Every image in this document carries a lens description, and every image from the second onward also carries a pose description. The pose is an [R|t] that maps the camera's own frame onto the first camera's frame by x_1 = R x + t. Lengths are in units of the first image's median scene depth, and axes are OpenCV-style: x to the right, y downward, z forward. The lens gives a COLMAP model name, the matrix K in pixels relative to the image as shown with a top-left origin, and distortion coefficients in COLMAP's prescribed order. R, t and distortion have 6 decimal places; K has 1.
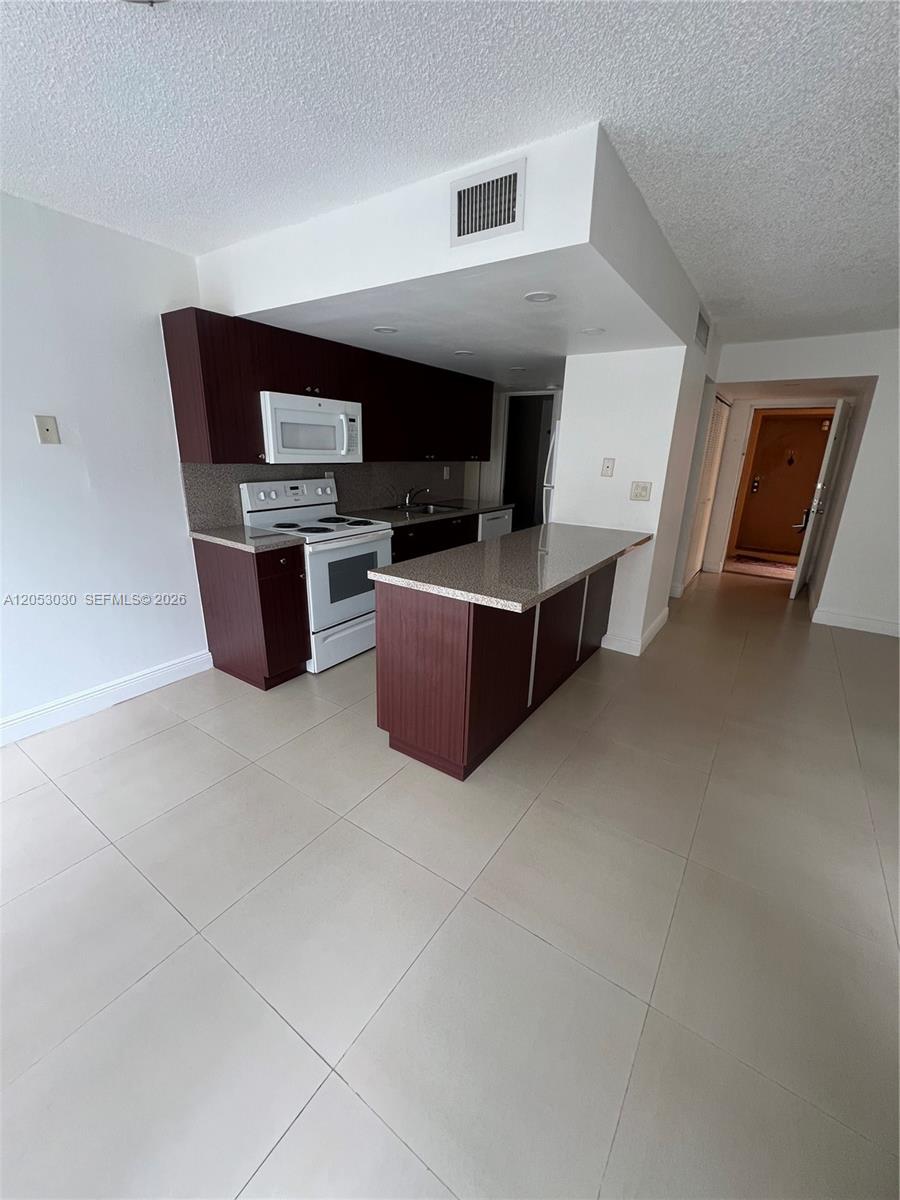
lens RADIAL K [[479.1, 0, 446.8], [0, 479.1, 600.3], [0, 0, 1]] dist [-0.001098, -0.000328]
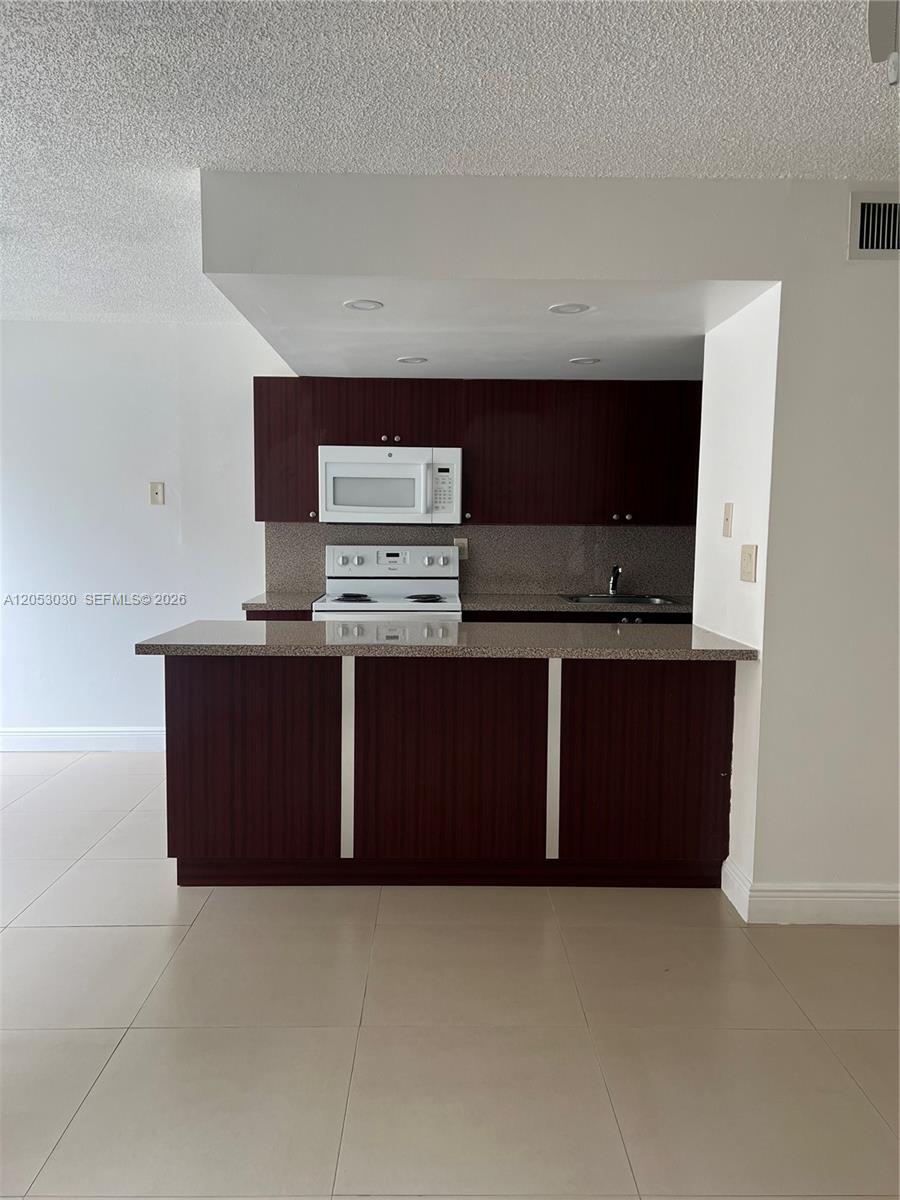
lens RADIAL K [[898.6, 0, 445.0], [0, 898.6, 593.7], [0, 0, 1]] dist [0.089653, -0.127207]
pose [[0.571809, 0.041209, -0.819351, 0.985978], [-0.245578, 0.961538, -0.123024, -0.006723], [0.782768, 0.271561, 0.559937, 0.240671]]
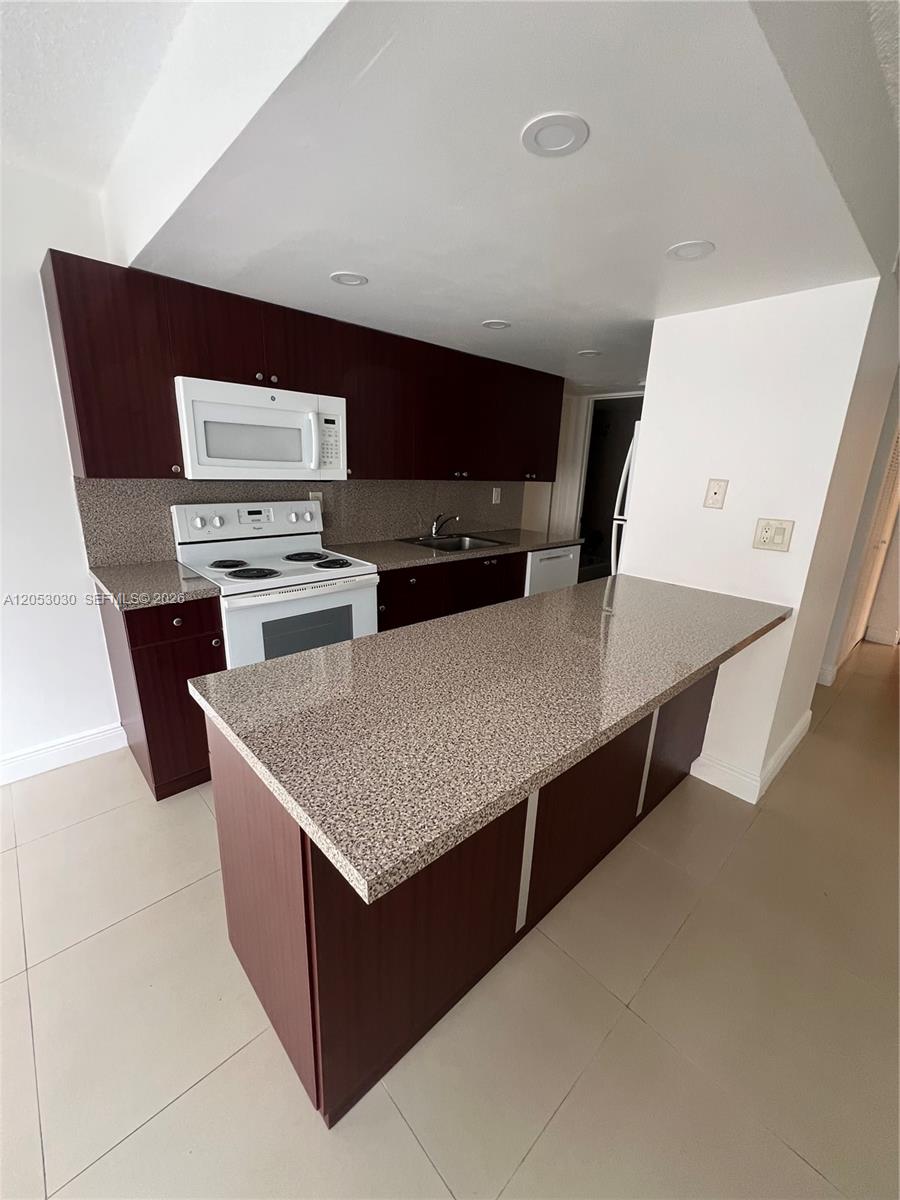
lens RADIAL K [[481.5, 0, 446.5], [0, 481.5, 601.9], [0, 0, 1]] dist [-0.006879, 0.000012]
pose [[0.975420, 0.067721, -0.209689, 0.140753], [-0.075529, 0.996709, -0.029445, -0.097108], [0.207005, 0.044559, 0.977325, 0.339482]]
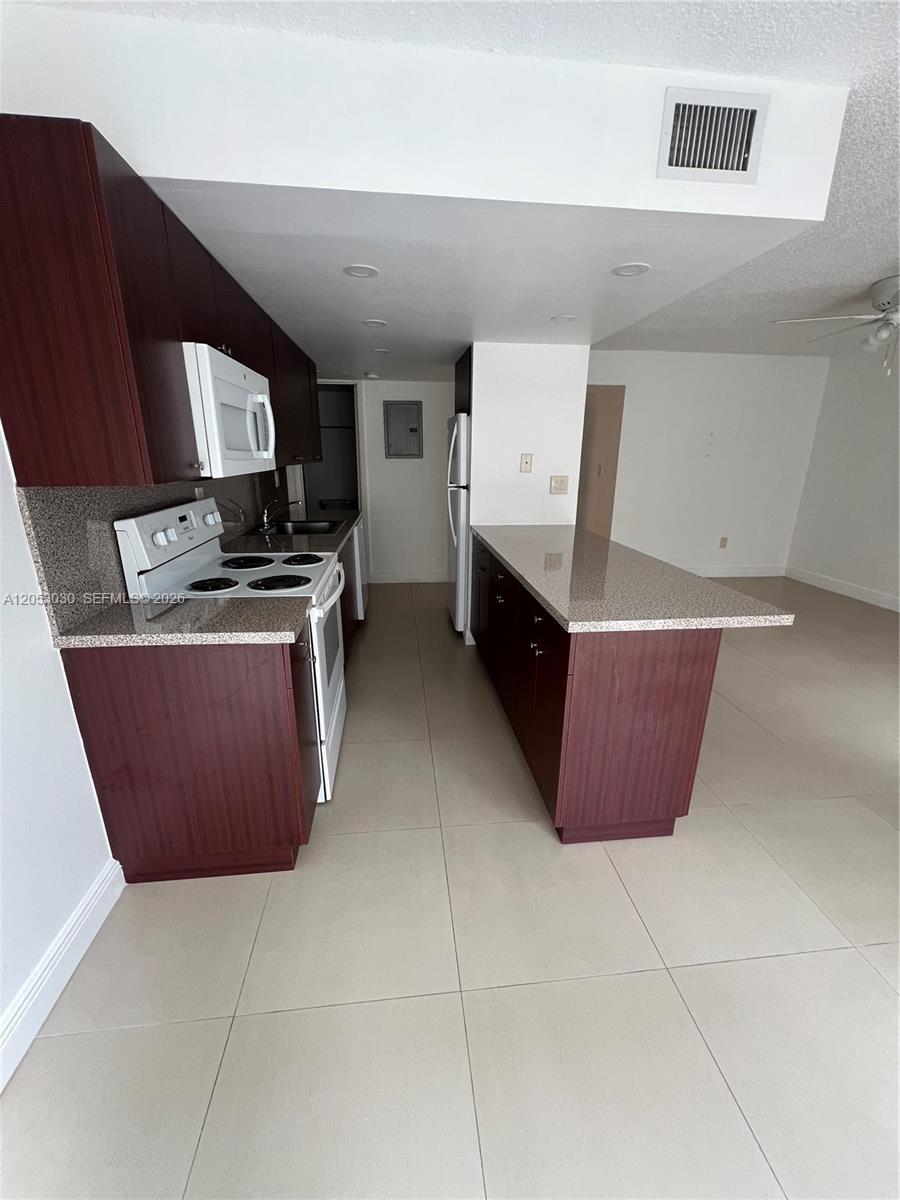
lens RADIAL K [[479.1, 0, 446.8], [0, 479.1, 600.3], [0, 0, 1]] dist [-0.001098, -0.000328]
pose [[0.758085, -0.213422, 0.616246, -0.458977], [0.209651, 0.974531, 0.079599, -0.117988], [-0.617538, 0.068854, 0.783521, 0.357386]]
